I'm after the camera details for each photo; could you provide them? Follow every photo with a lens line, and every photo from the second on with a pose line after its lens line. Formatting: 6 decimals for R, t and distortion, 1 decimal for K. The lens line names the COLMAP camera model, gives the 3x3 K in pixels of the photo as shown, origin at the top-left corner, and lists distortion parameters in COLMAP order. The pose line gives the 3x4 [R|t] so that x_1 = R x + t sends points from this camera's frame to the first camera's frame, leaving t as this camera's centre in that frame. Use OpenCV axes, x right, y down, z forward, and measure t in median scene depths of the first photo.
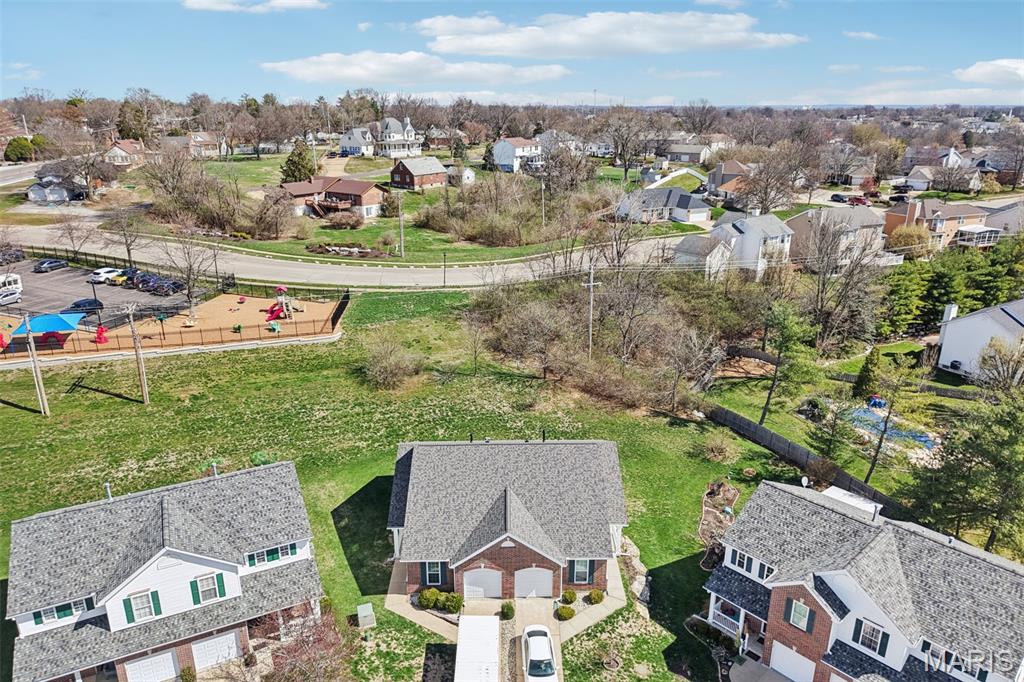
lens RADIAL K [[686.3, 0, 521.3], [0, 686.3, 341.6], [0, 0, 1]] dist [0.089849, -0.261154]
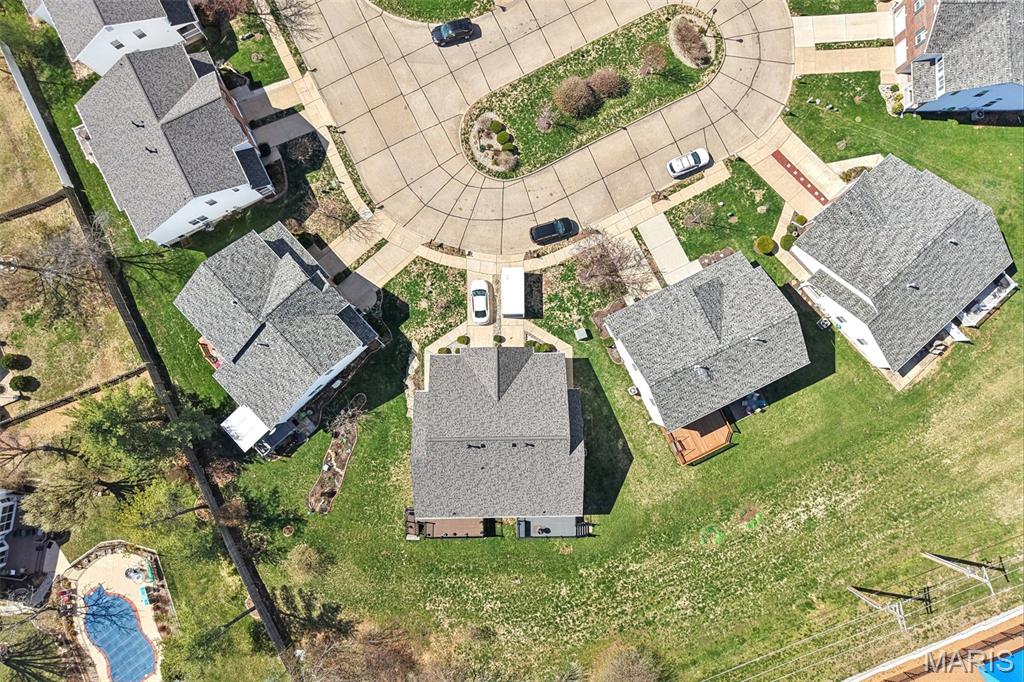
lens RADIAL K [[691.2, 0, 513.4], [0, 691.2, 339.4], [0, 0, 1]] dist [0.000307, 0.001794]
pose [[-0.999929, -0.009169, -0.007582, -0.028012], [-0.005009, -0.253664, 0.967279, -0.746809], [-0.010792, 0.967249, 0.253600, 0.352460]]
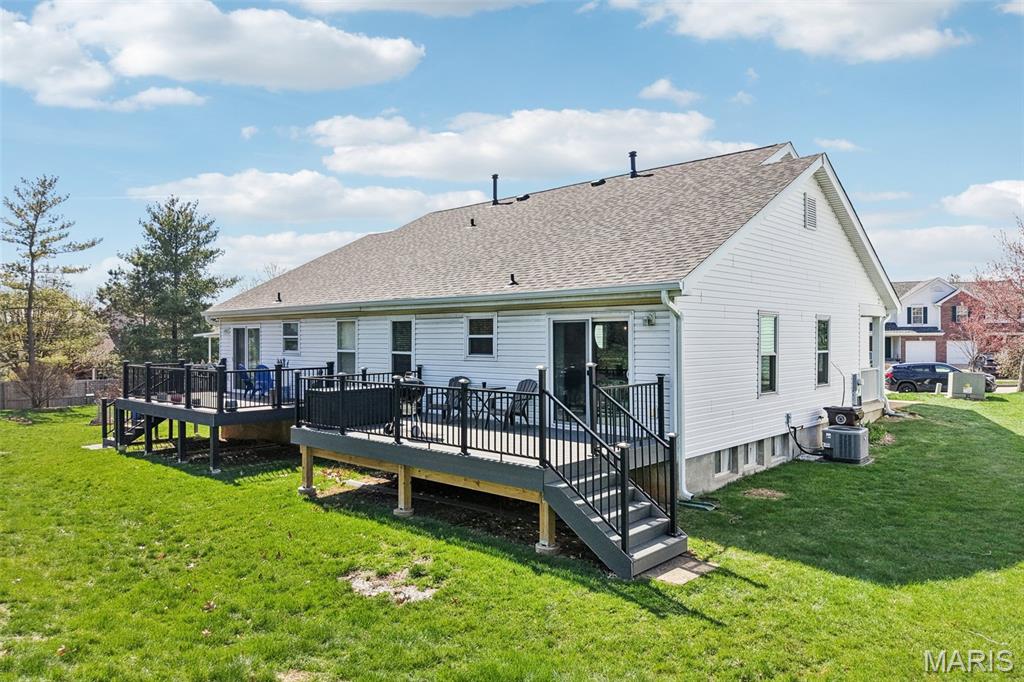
lens RADIAL K [[691.2, 0, 513.4], [0, 691.2, 339.4], [0, 0, 1]] dist [0.000307, 0.001794]
pose [[-0.715065, 0.006754, 0.699025, -0.209199], [0.222277, 0.950254, 0.218196, 0.093419], [-0.662778, 0.311402, -0.680995, 0.955790]]
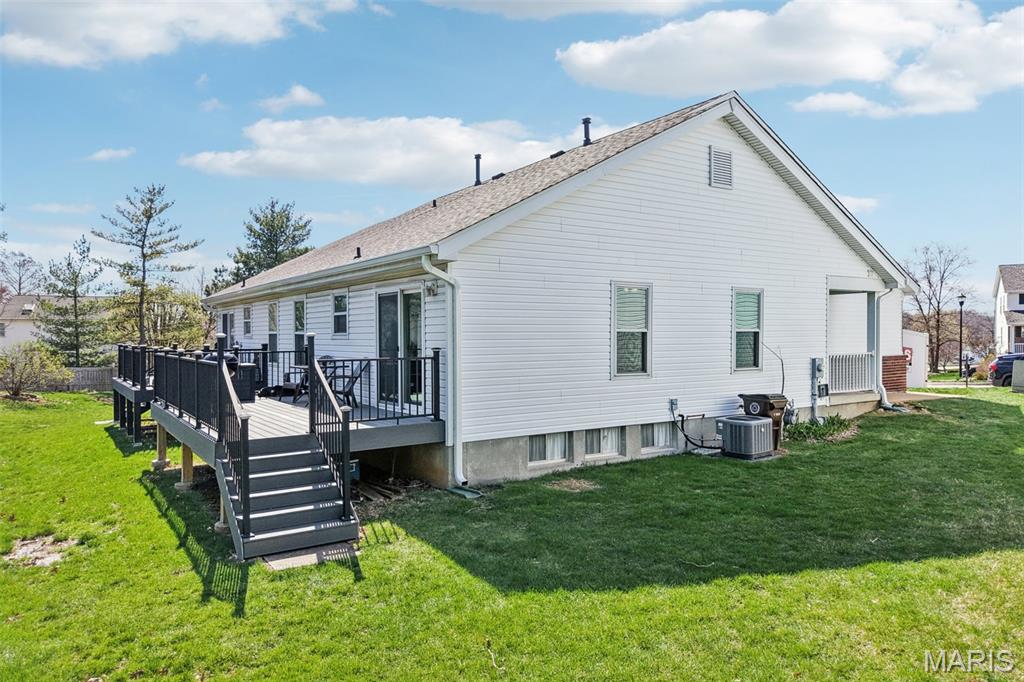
lens RADIAL K [[691.2, 0, 513.4], [0, 691.2, 339.4], [0, 0, 1]] dist [0.000307, 0.001794]
pose [[-0.534036, 0.003480, 0.845455, -0.251491], [0.269415, 0.948561, 0.166273, 0.120462], [-0.801387, 0.316574, -0.507504, 0.890784]]
